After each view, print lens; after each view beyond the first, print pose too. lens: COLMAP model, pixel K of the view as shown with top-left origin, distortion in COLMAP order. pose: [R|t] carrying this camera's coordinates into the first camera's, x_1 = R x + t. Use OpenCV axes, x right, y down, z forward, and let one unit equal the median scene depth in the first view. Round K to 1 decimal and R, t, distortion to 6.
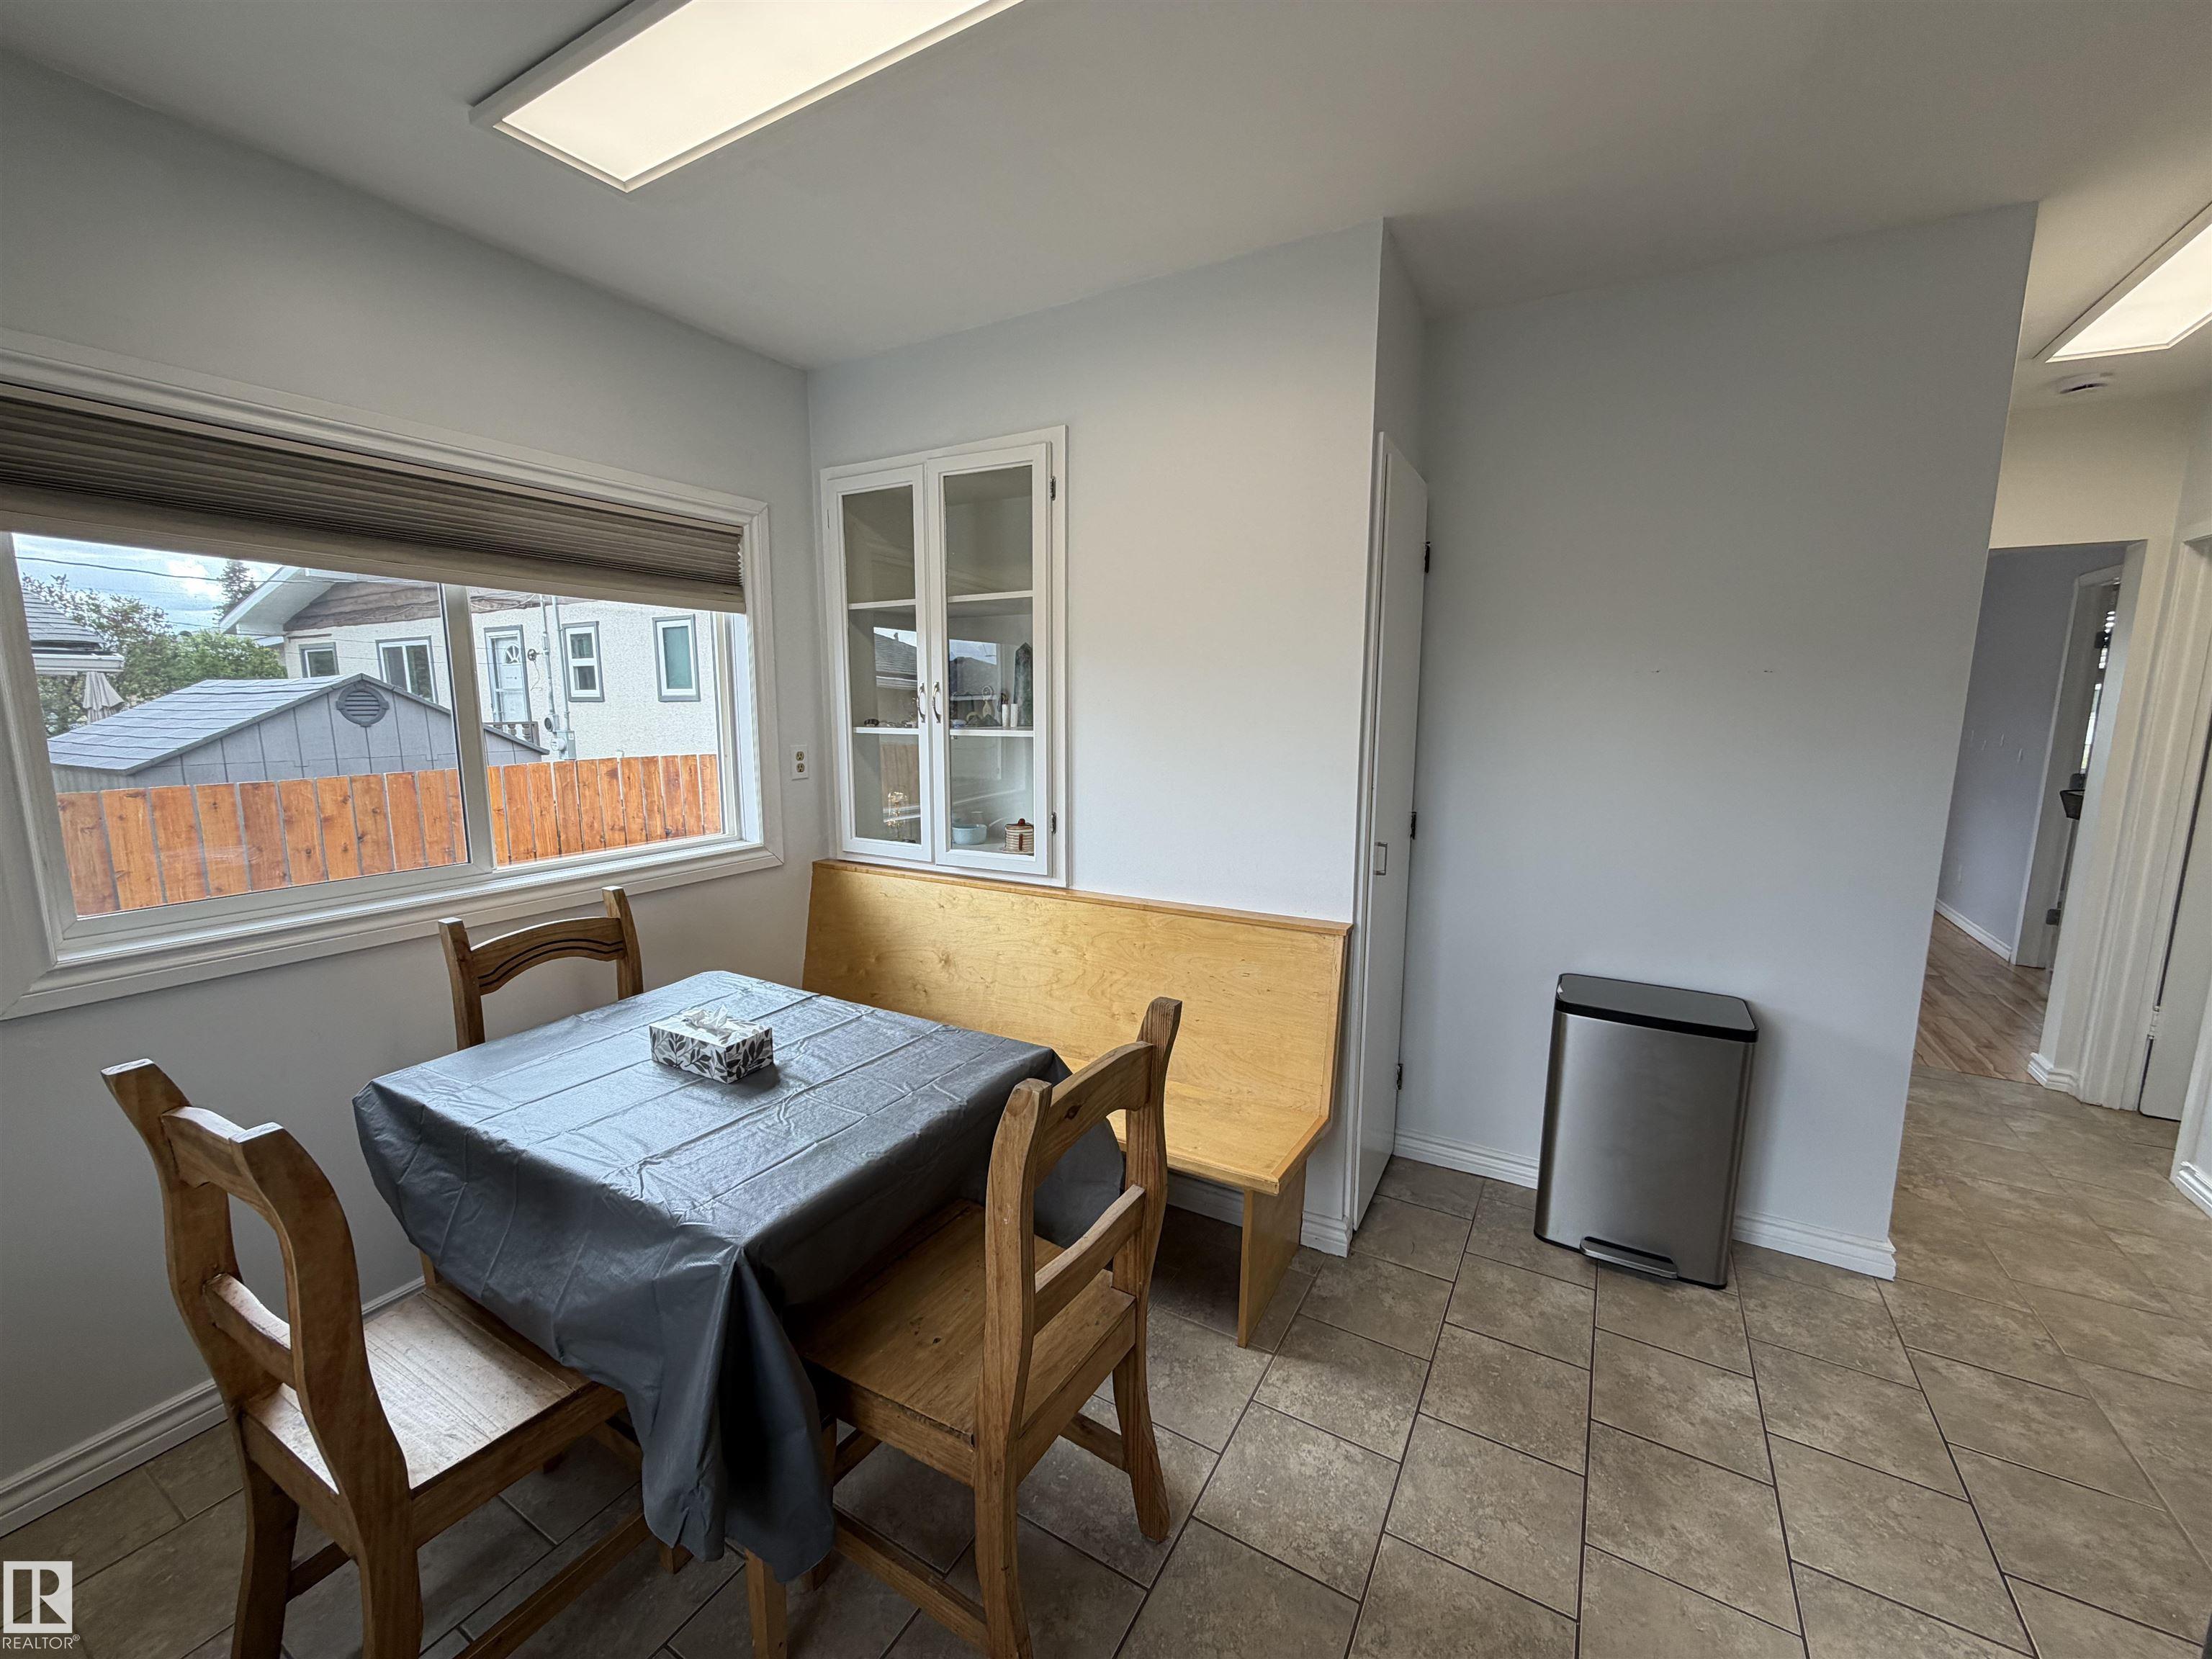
lens RADIAL K [[879.6, 0, 1094.0], [0, 879.6, 827.8], [0, 0, 1]] dist [0.001105, -0.000703]
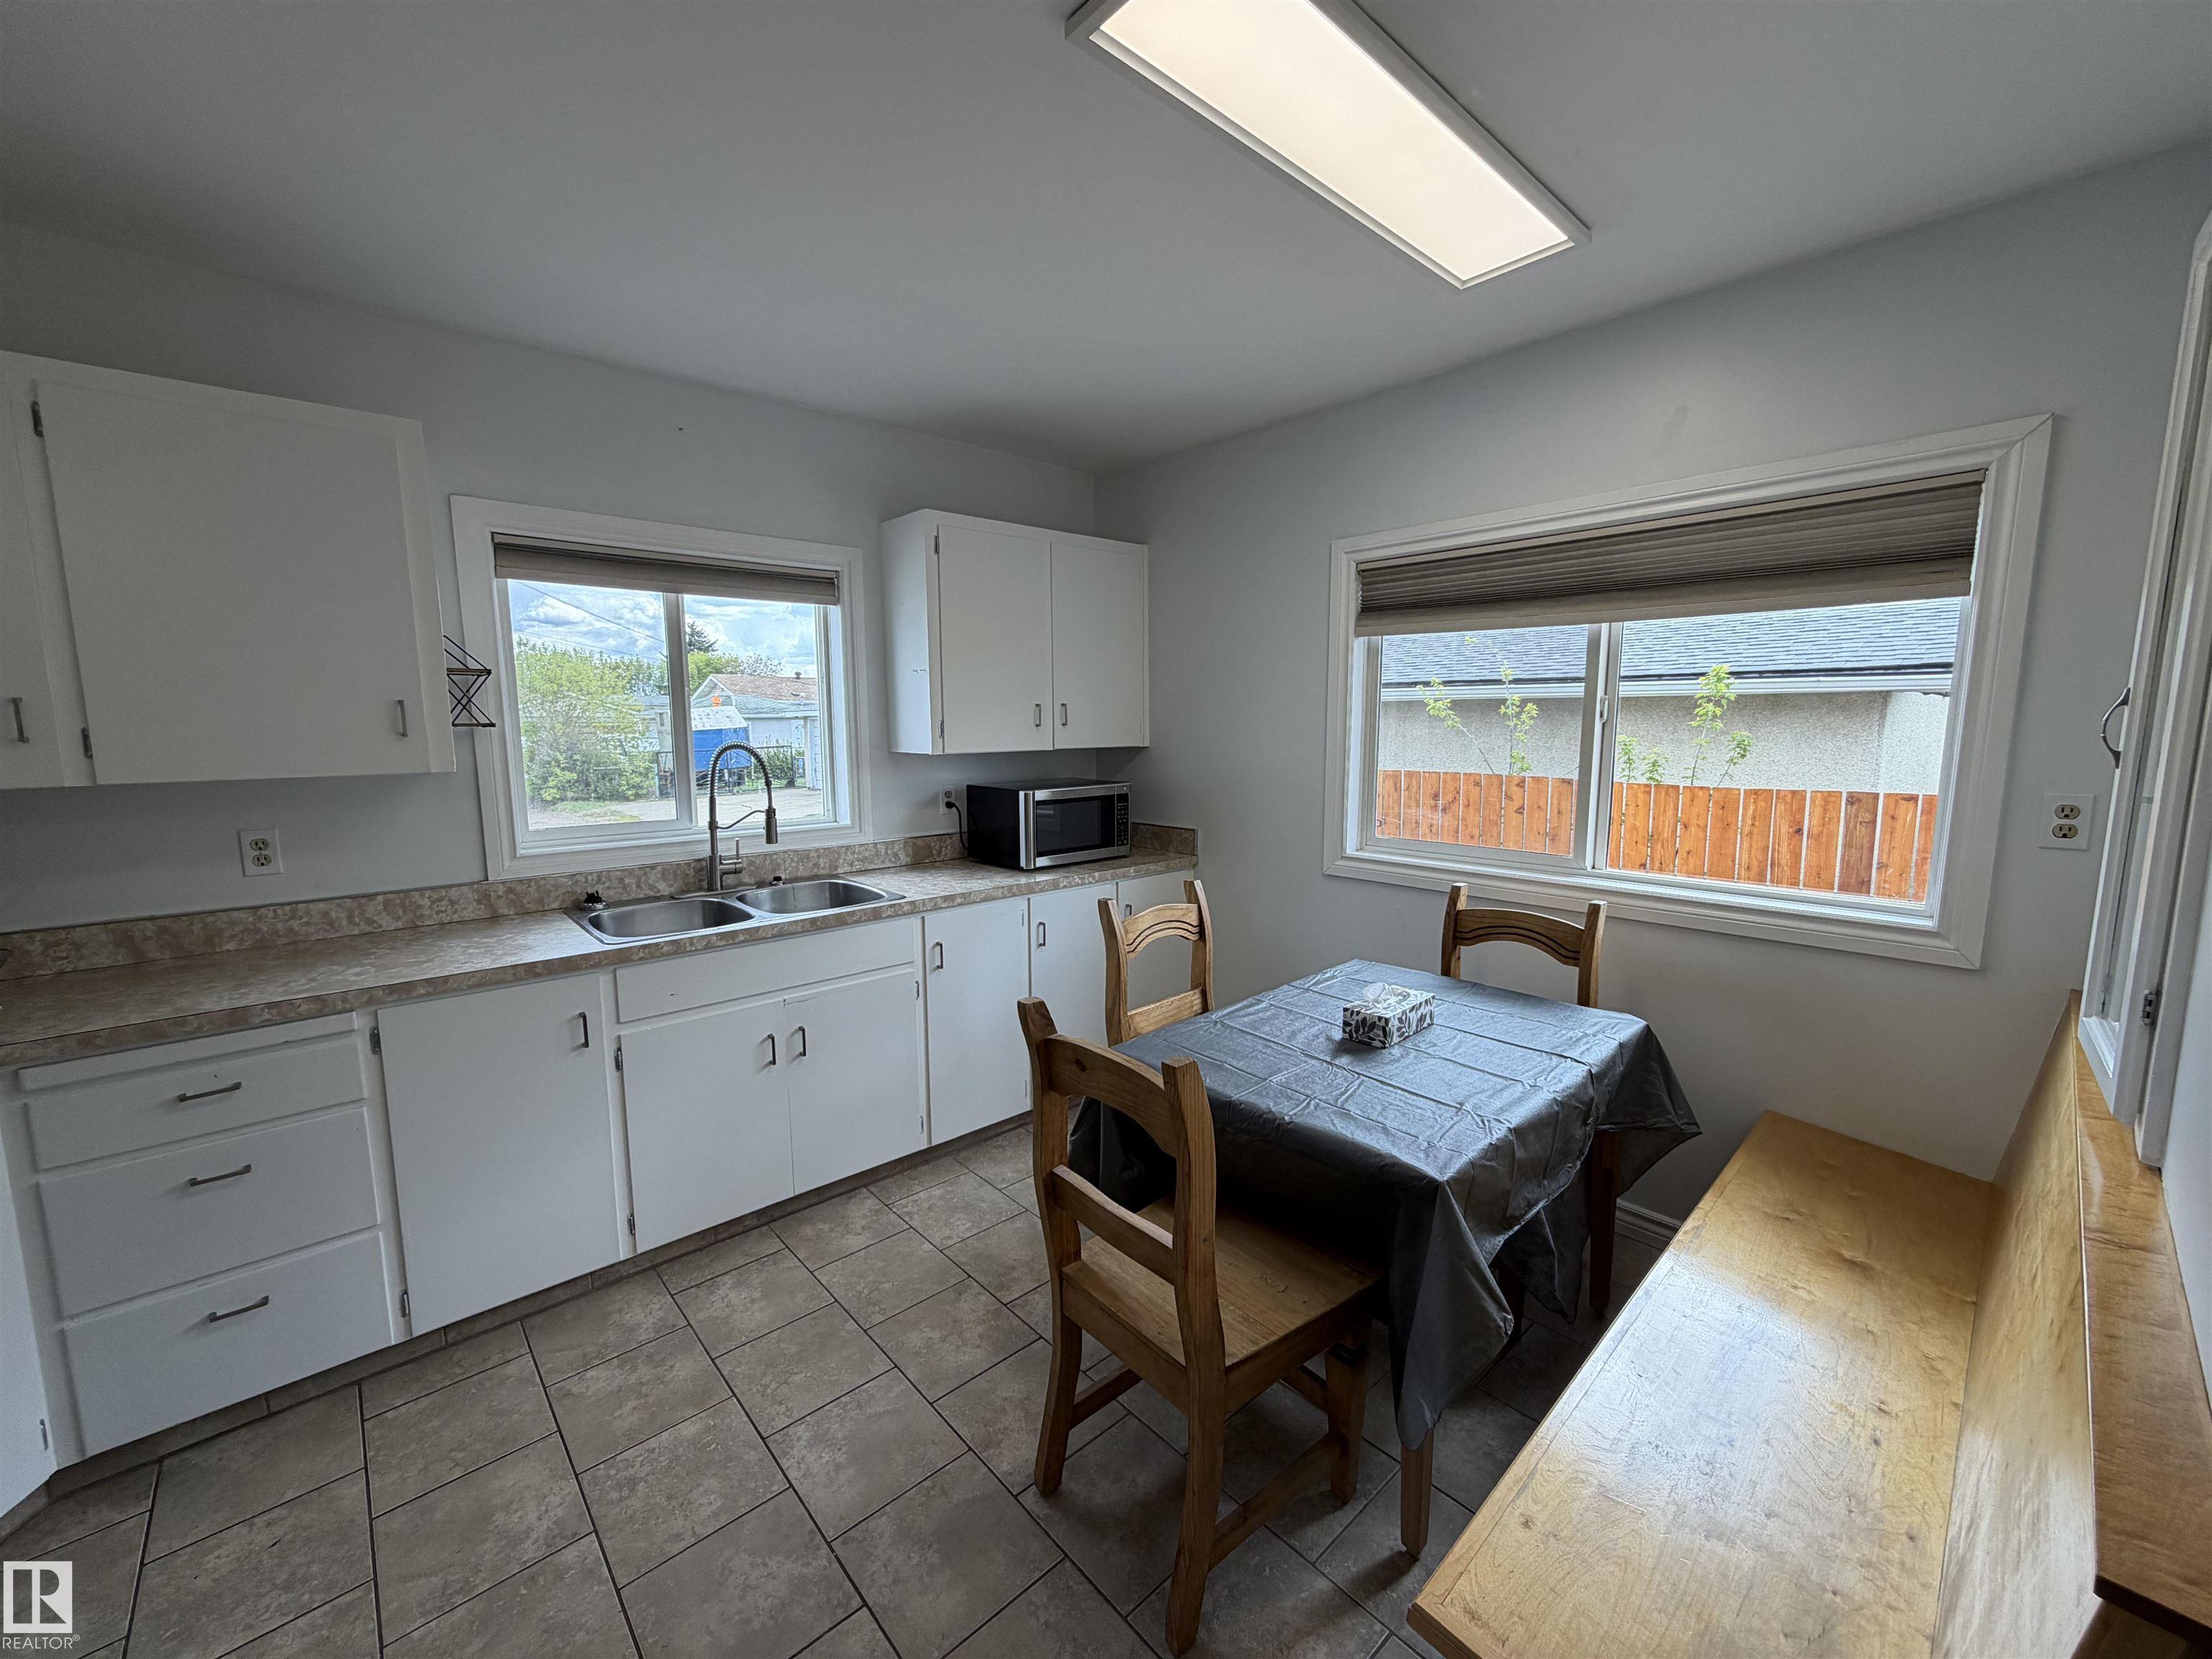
lens RADIAL K [[879.6, 0, 1100.7], [0, 879.6, 827.2], [0, 0, 1]] dist [0.001105, -0.000703]
pose [[-0.298523, 0.122426, -0.946518, 0.492638], [-0.131445, 0.977014, 0.167827, -0.094872], [0.945307, 0.174515, -0.275569, 0.592764]]
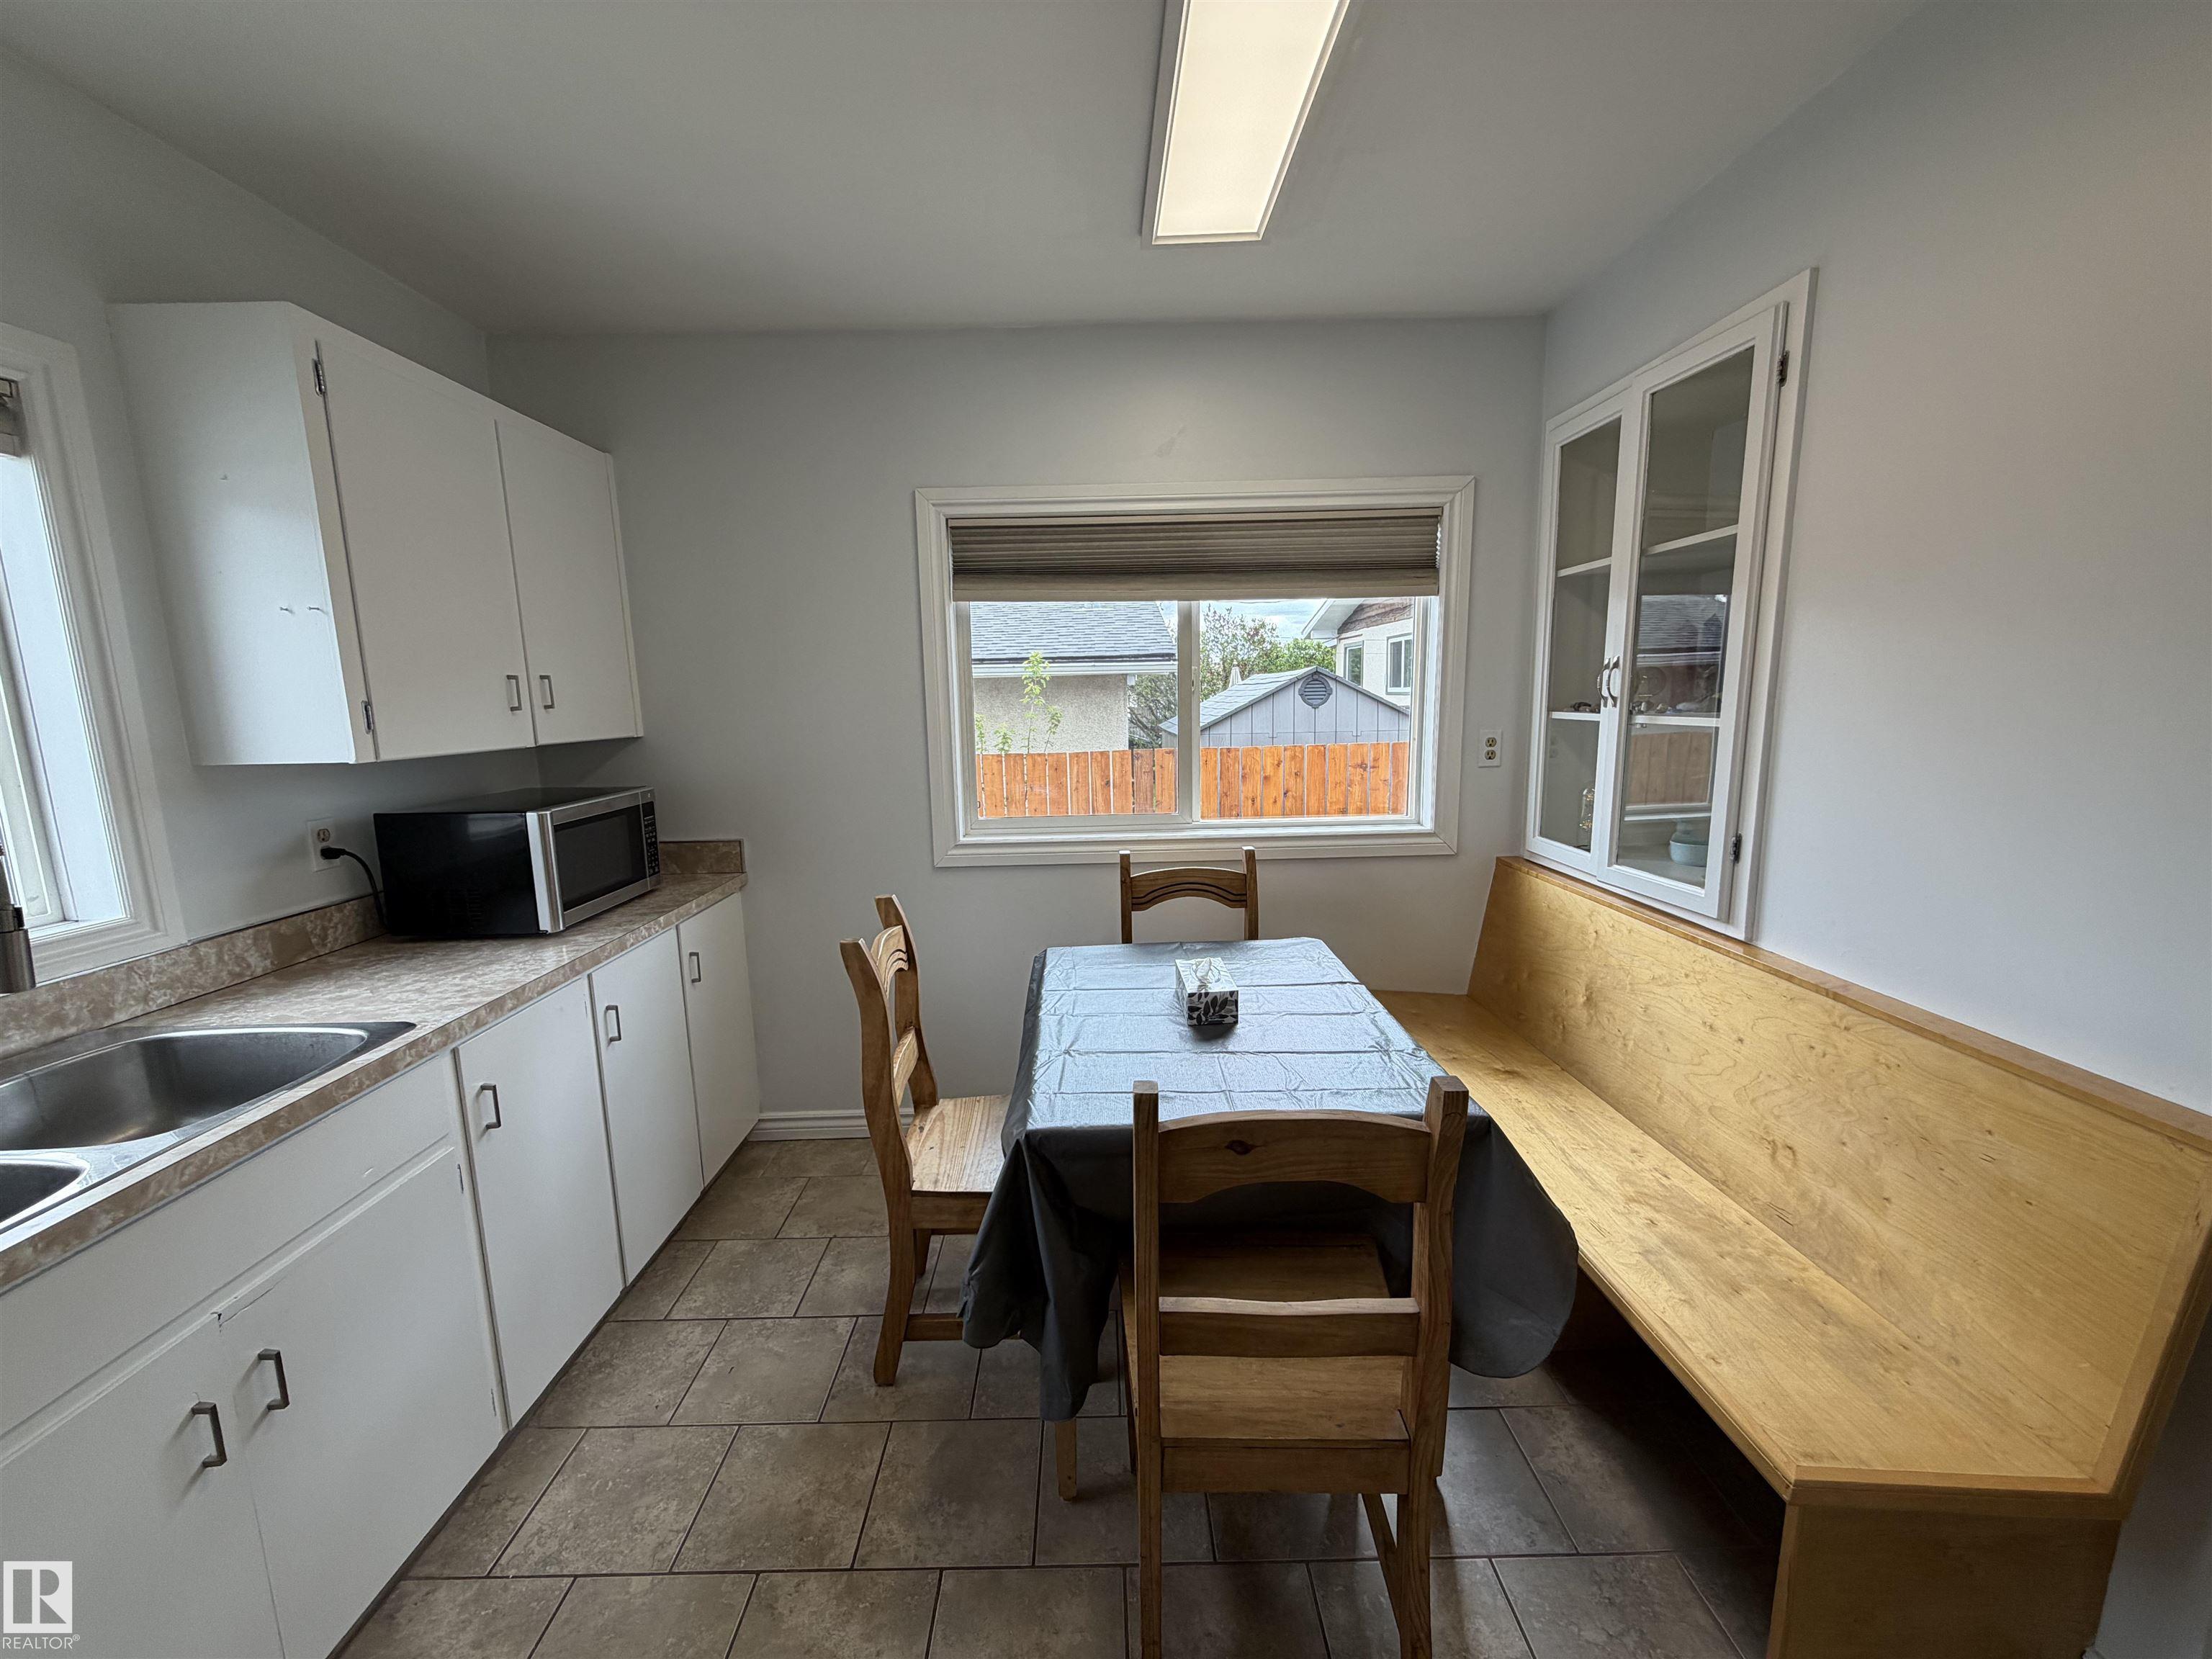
lens RADIAL K [[879.6, 0, 1099.7], [0, 879.6, 827.5], [0, 0, 1]] dist [0.001105, -0.000703]
pose [[0.514770, 0.119381, -0.848976, 0.283122], [-0.101947, 0.991755, 0.077643, -0.024377], [0.851245, 0.046583, 0.522696, 0.179593]]
